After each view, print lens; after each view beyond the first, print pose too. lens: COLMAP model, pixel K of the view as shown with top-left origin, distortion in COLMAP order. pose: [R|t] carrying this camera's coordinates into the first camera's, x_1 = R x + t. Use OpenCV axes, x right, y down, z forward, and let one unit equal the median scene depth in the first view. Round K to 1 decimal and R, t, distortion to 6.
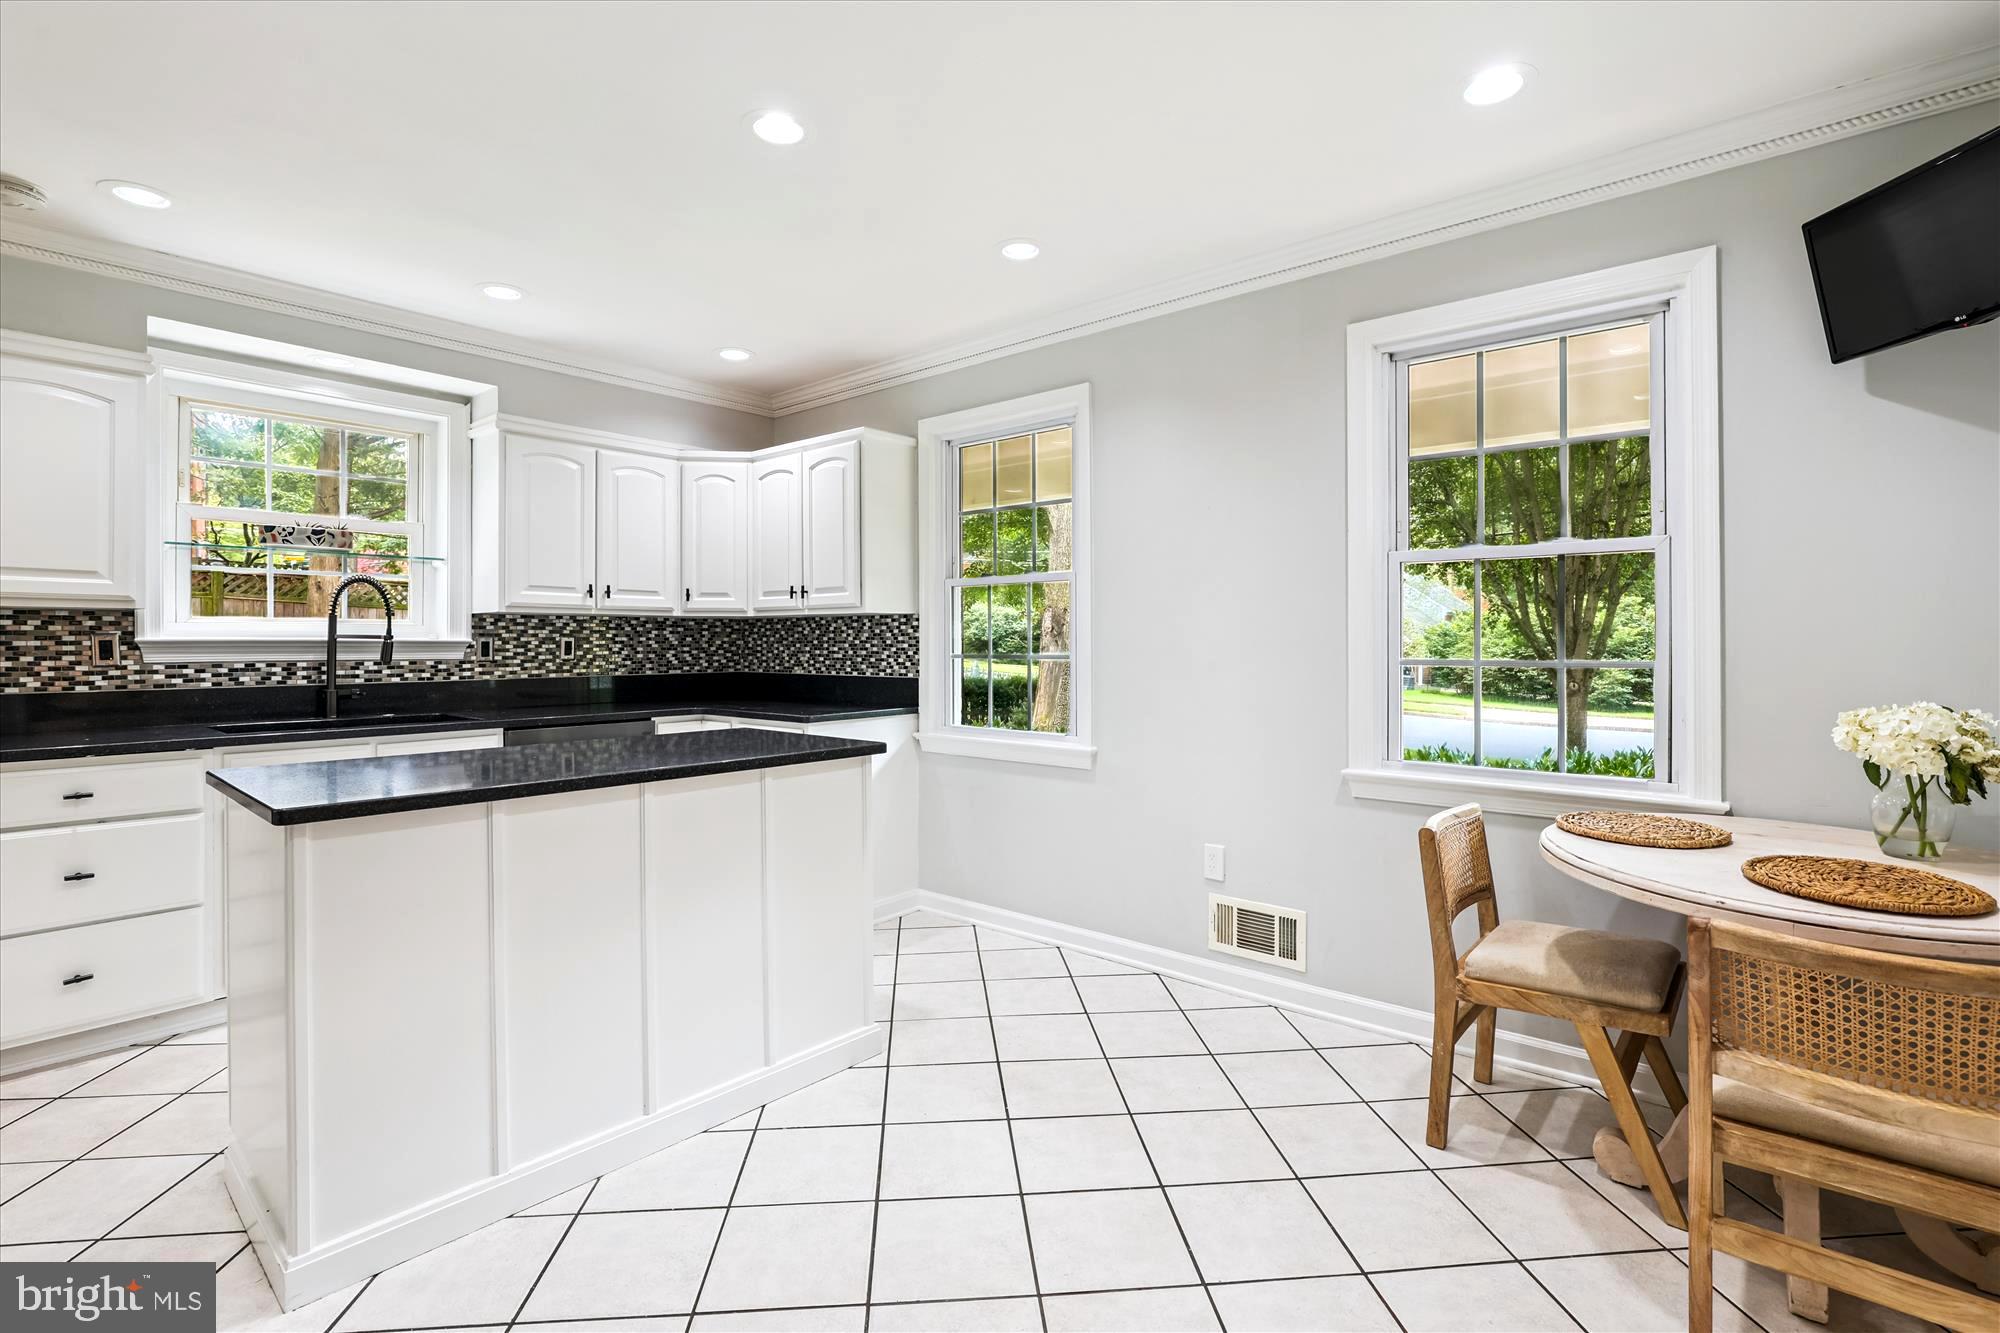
lens RADIAL K [[905.3, 0, 1022.5], [0, 905.3, 636.4], [0, 0, 1]] dist [-0.012831, 0.002236]
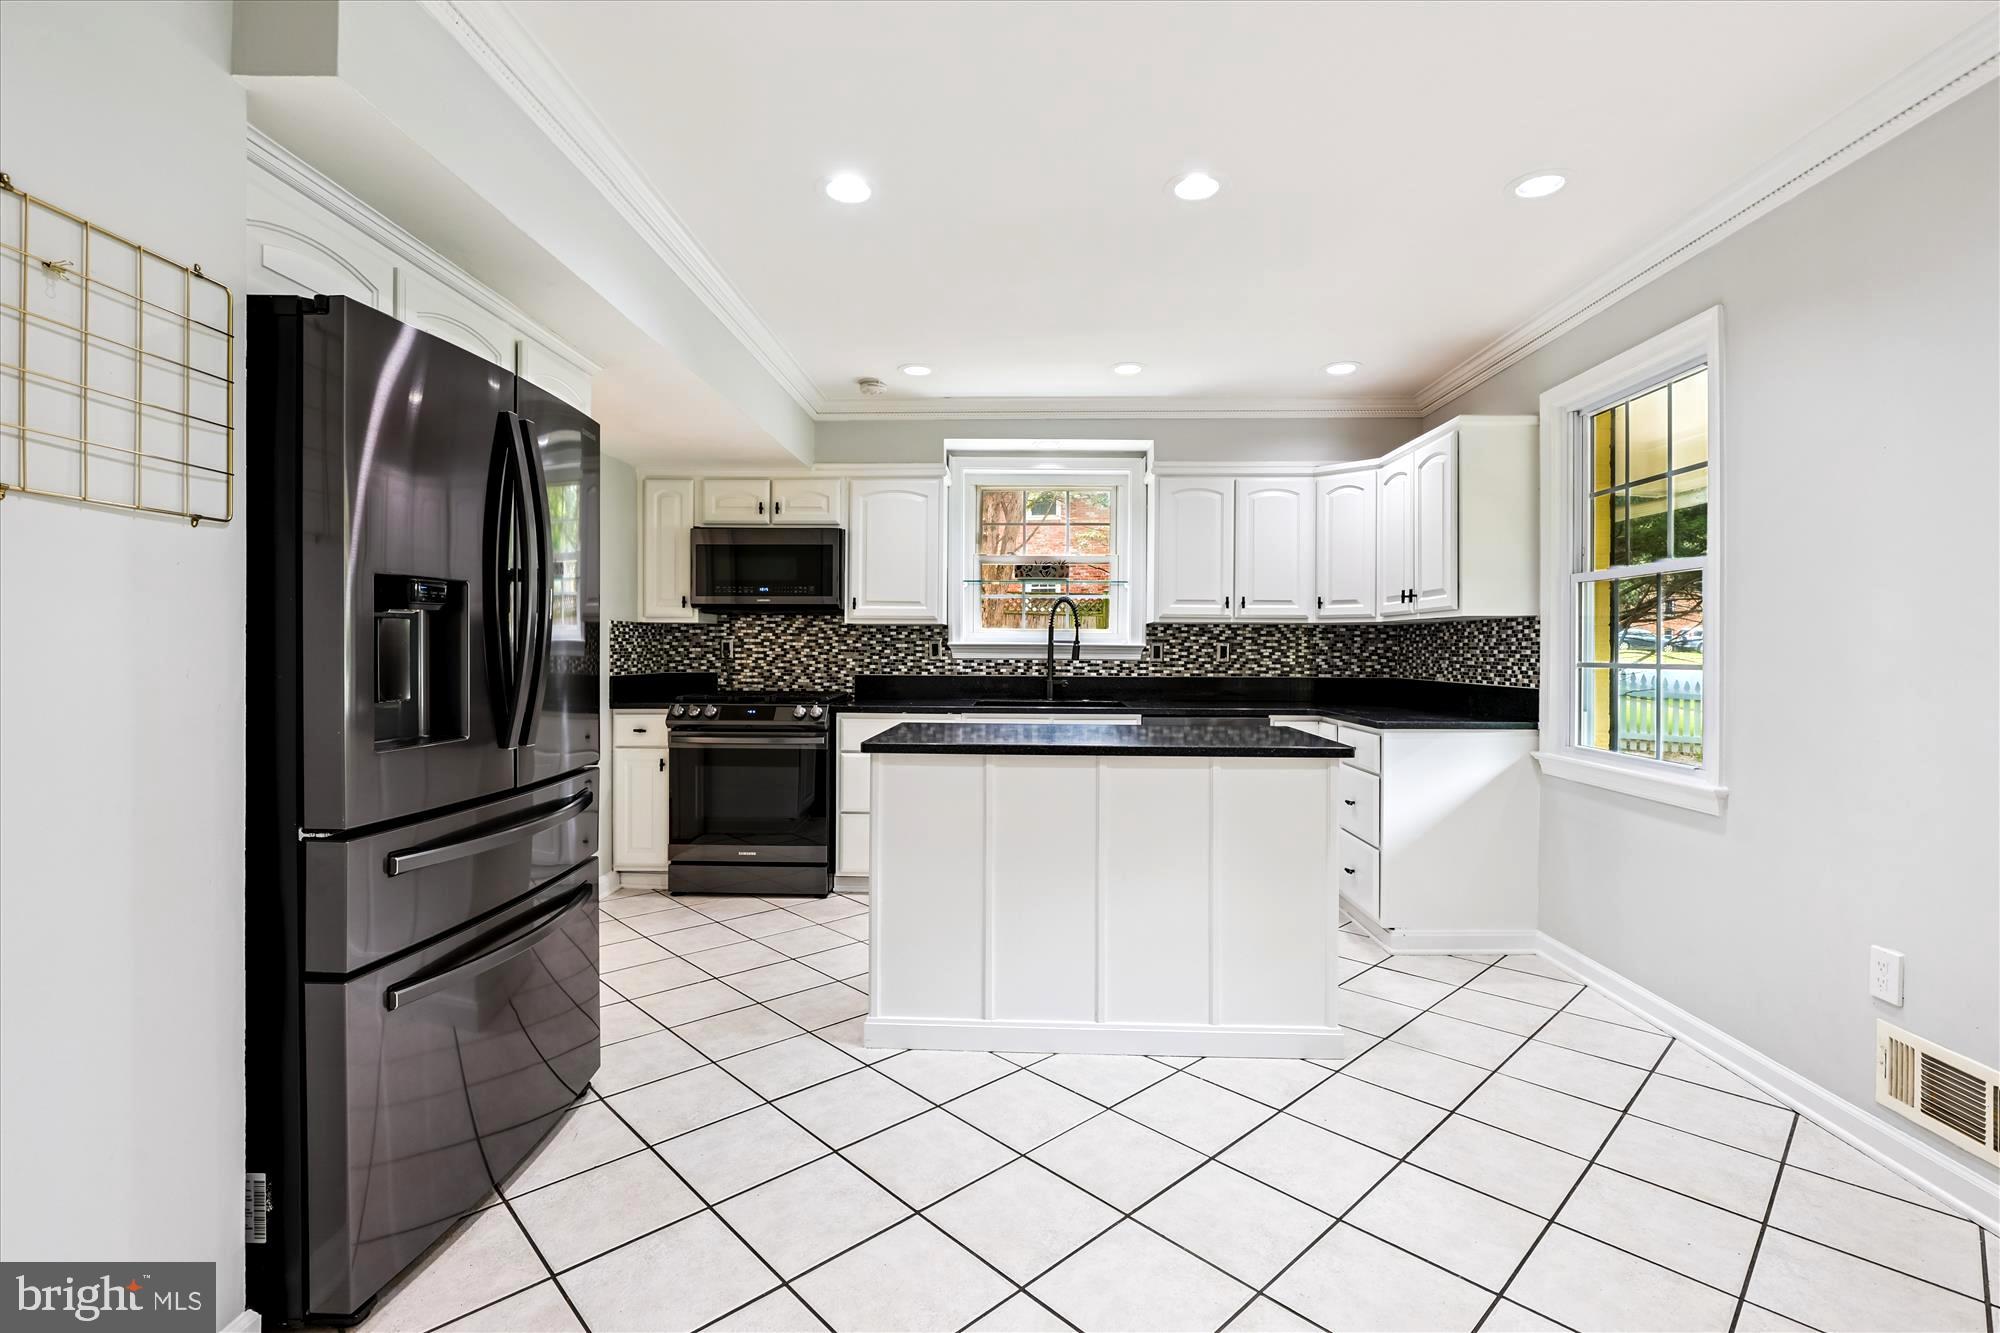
lens RADIAL K [[905.3, 0, 1021.3], [0, 905.3, 646.6], [0, 0, 1]] dist [-0.012831, 0.002236]
pose [[0.635383, 0.003004, -0.772192, 0.254065], [-0.001895, 0.999995, 0.002332, 0.003956], [0.772195, -0.000018, 0.635385, 0.064140]]
